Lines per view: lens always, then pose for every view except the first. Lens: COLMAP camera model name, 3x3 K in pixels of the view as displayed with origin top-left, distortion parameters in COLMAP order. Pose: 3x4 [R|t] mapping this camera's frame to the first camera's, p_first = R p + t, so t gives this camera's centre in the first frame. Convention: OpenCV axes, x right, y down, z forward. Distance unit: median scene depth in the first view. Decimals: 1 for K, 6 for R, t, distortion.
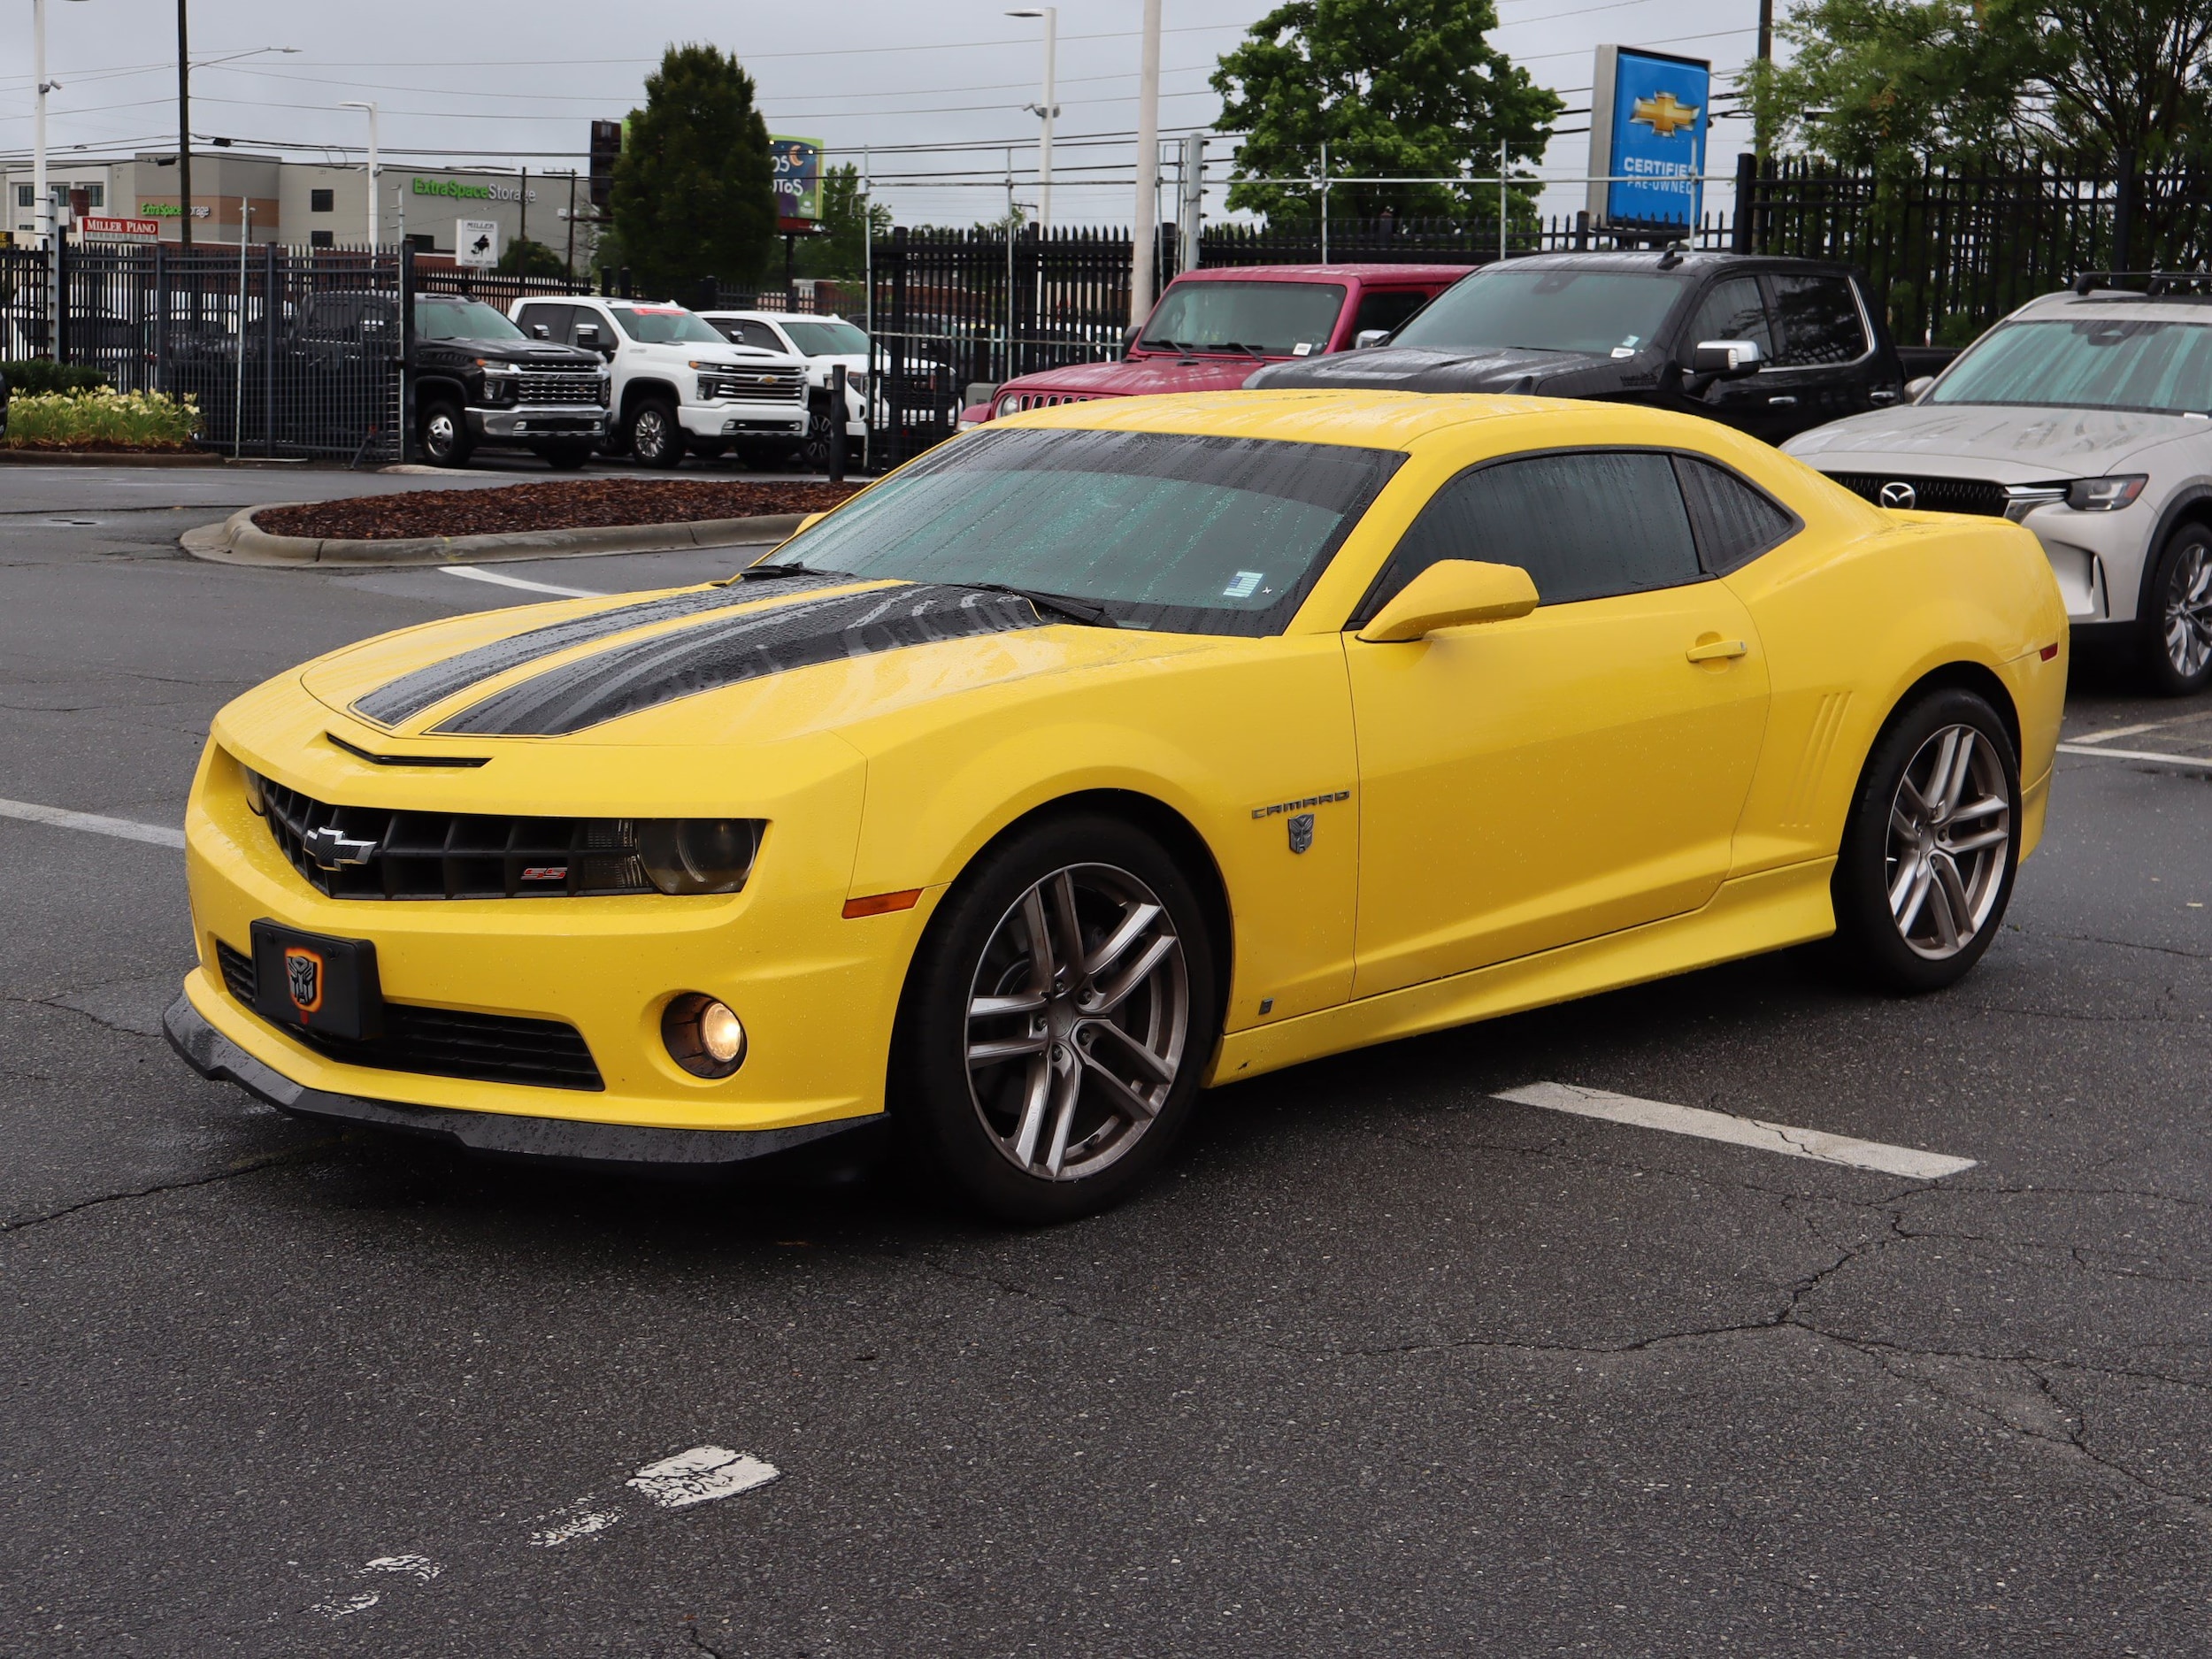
lens RADIAL K [[3497.4, 0, 1105.4], [0, 3497.4, 823.8], [0, 0, 1]] dist [0.033991, 0.000000]
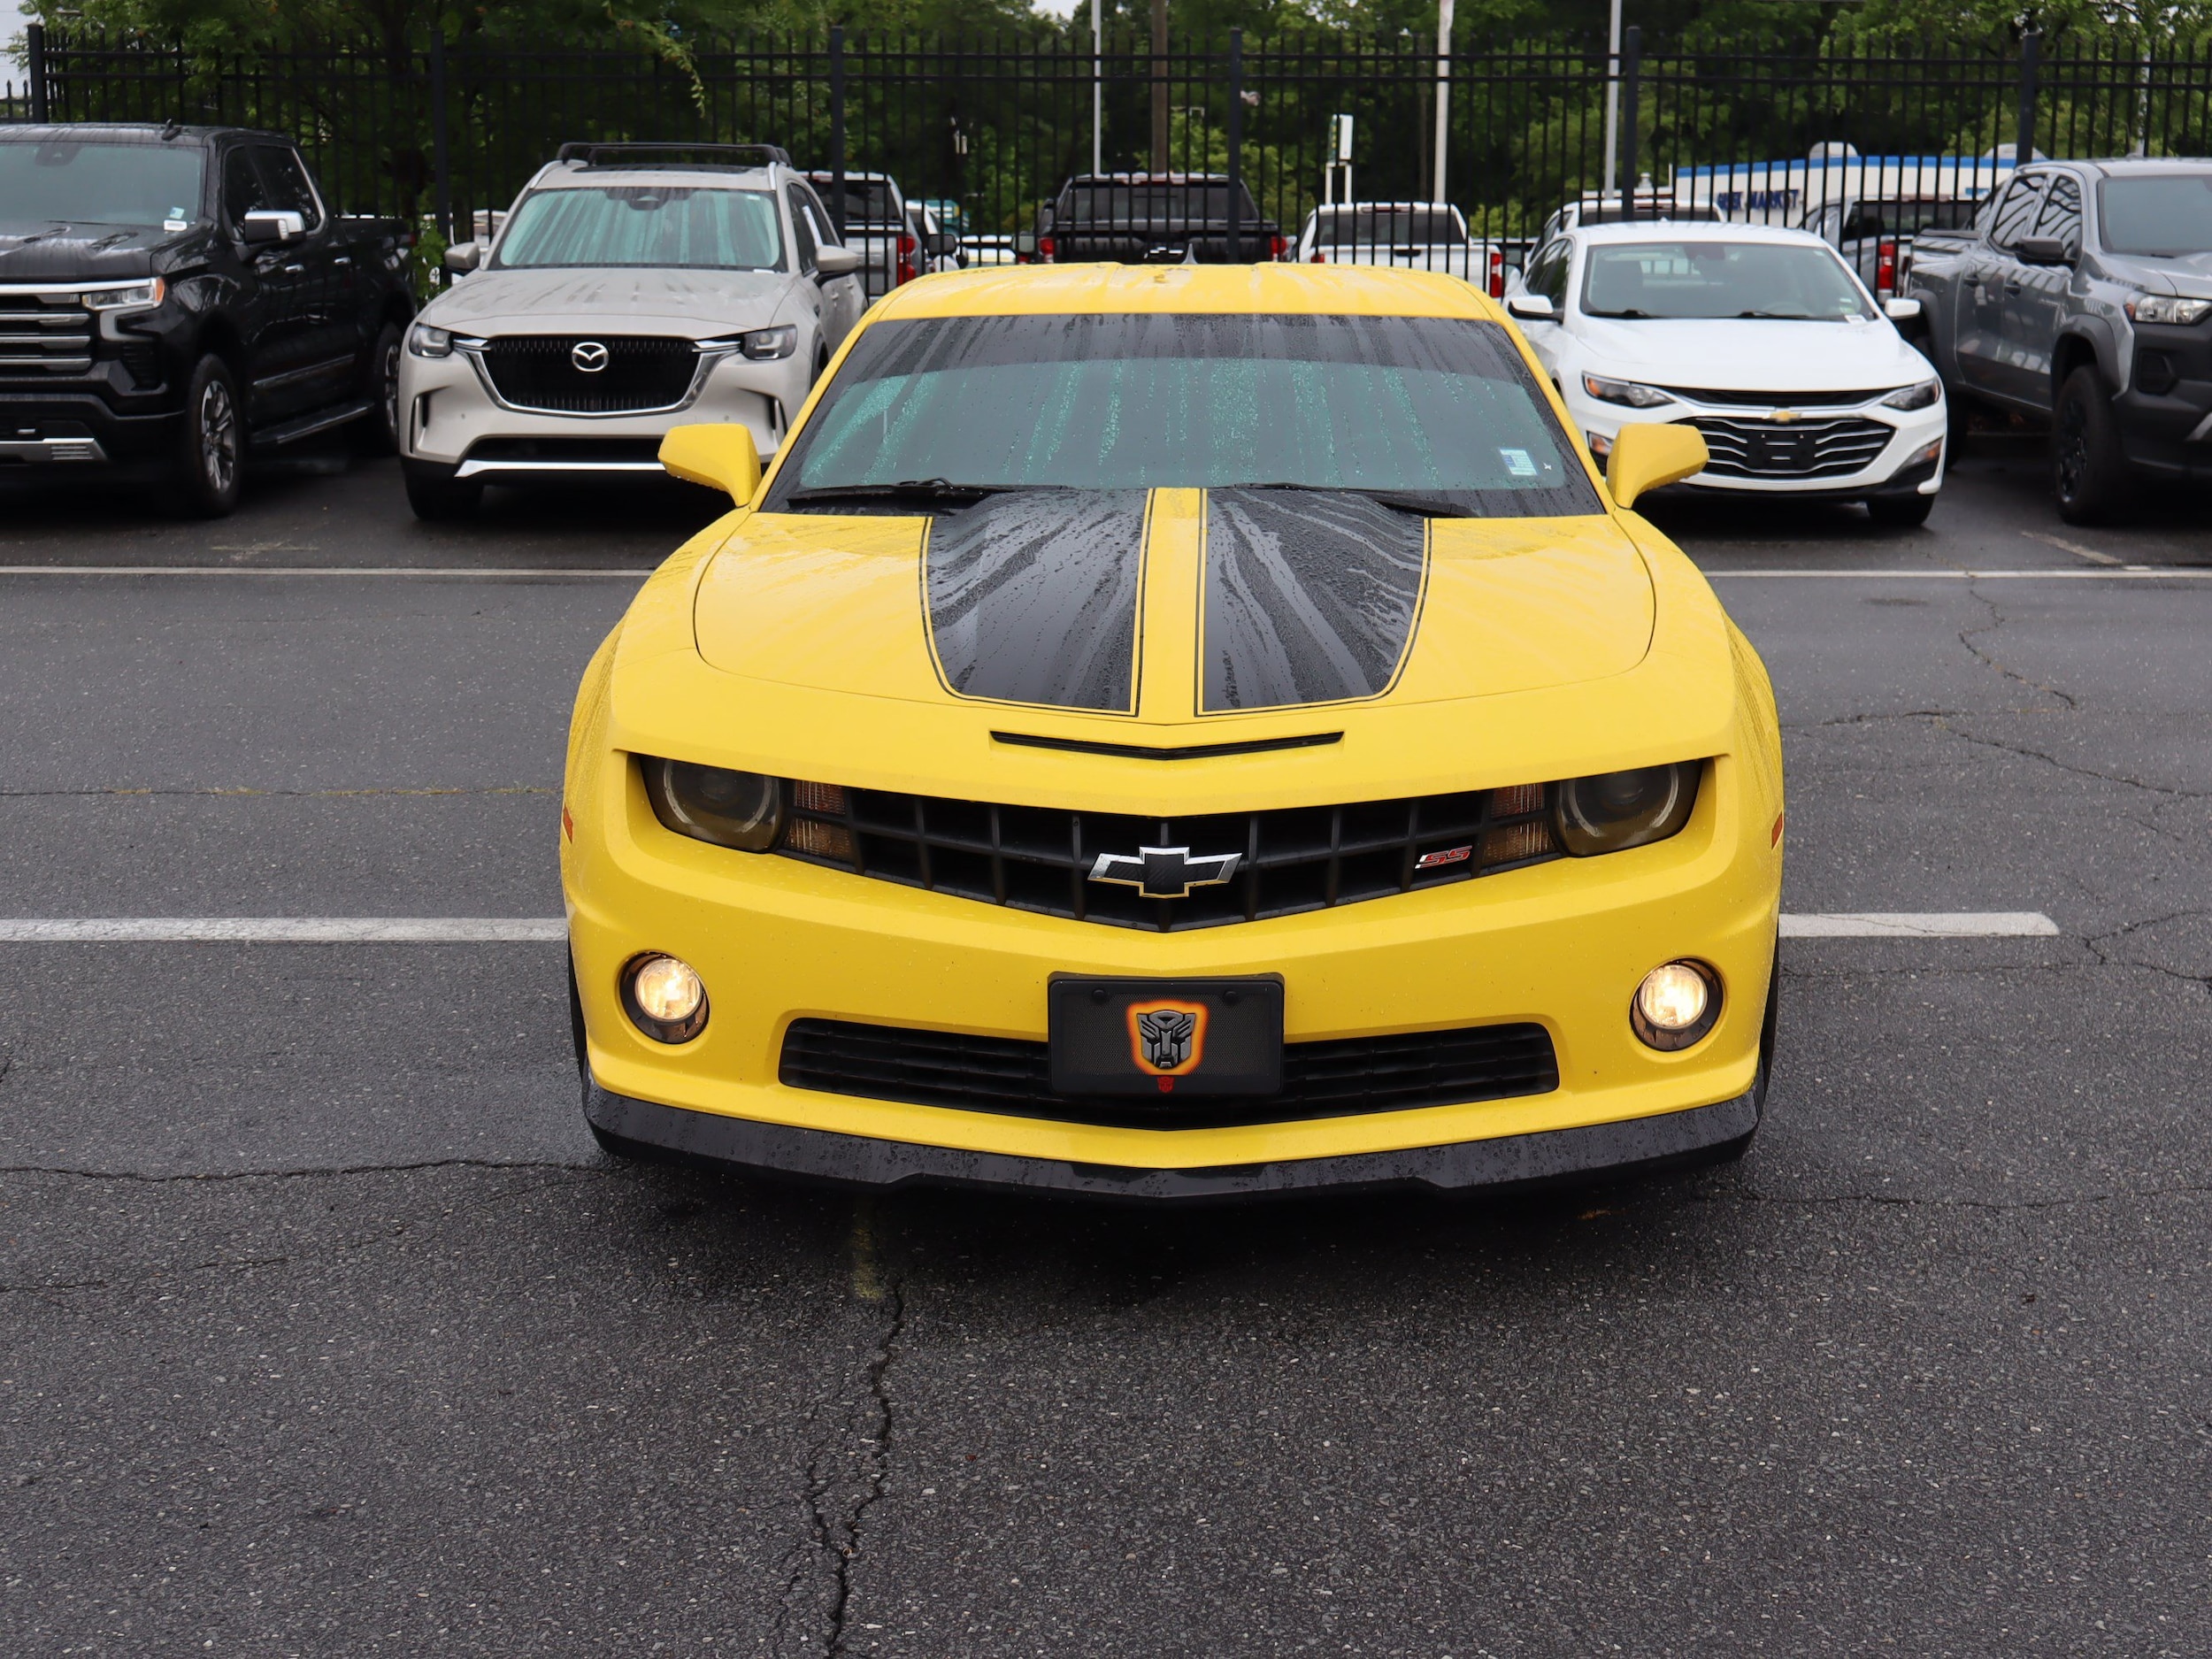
lens RADIAL K [[3027.6, 0, 1106.2], [0, 3027.6, 827.7], [0, 0, 1]] dist [0.020352, 0.000000]
pose [[0.738982, -0.152978, 0.656127, -0.291563], [0.109739, 0.988205, 0.106807, -0.033355], [-0.664728, -0.006925, 0.747054, 0.209234]]
